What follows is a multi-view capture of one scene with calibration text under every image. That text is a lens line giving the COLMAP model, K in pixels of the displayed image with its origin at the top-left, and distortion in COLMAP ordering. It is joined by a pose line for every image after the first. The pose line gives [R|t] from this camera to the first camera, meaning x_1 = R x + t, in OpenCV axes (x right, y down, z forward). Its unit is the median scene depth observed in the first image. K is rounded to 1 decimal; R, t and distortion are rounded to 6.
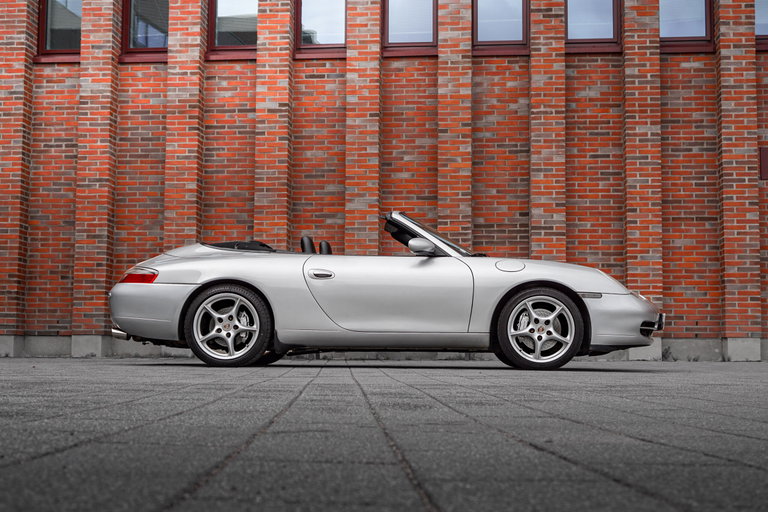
lens RADIAL K [[1140.0, 0, 386.8], [0, 1140.0, 280.1], [0, 0, 1]] dist [-0.038903, 0.069495]
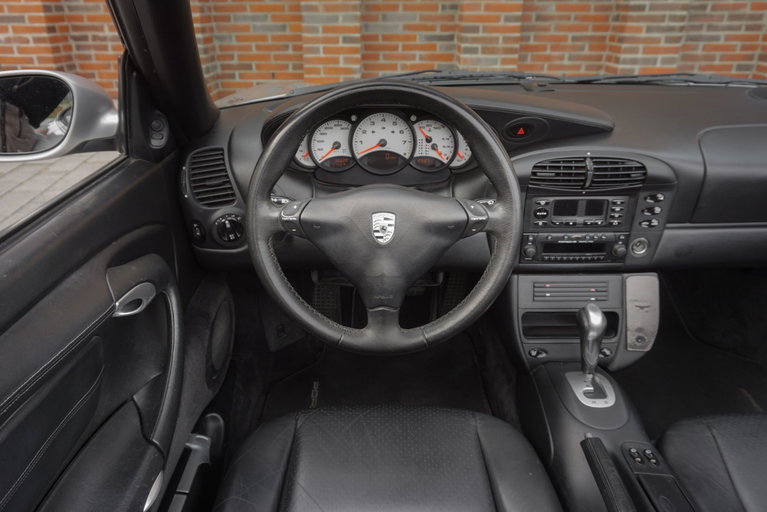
lens RADIAL K [[537.5, 0, 371.4], [0, 537.5, 243.7], [0, 0, 1]] dist [-0.040219, 0.039562]
pose [[0.997170, -0.036290, 0.065844, 0.301796], [0.001388, 0.884525, 0.466491, -0.019457], [-0.075170, -0.465079, 0.882072, 0.674740]]
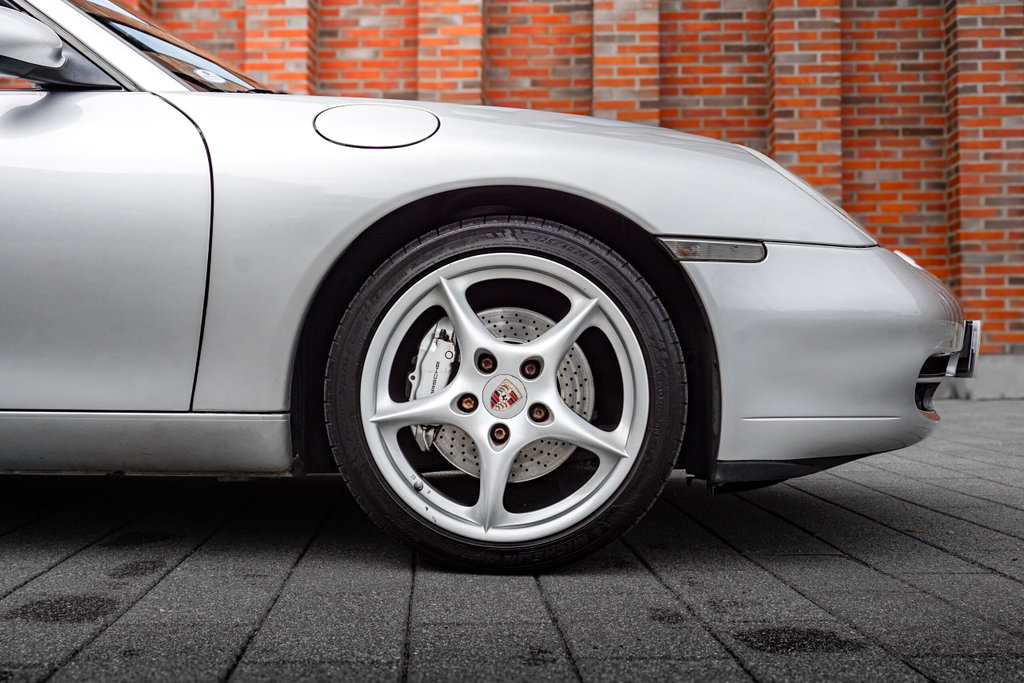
lens RADIAL K [[1206.4, 0, 530.9], [0, 1206.4, 318.6], [0, 0, 1]] dist [-0.000729, 0.010984]
pose [[0.999321, -0.004959, 0.036500, 0.075995], [0.003466, 0.999159, 0.040866, 0.009938], [-0.036672, -0.040712, 0.998498, 0.435486]]
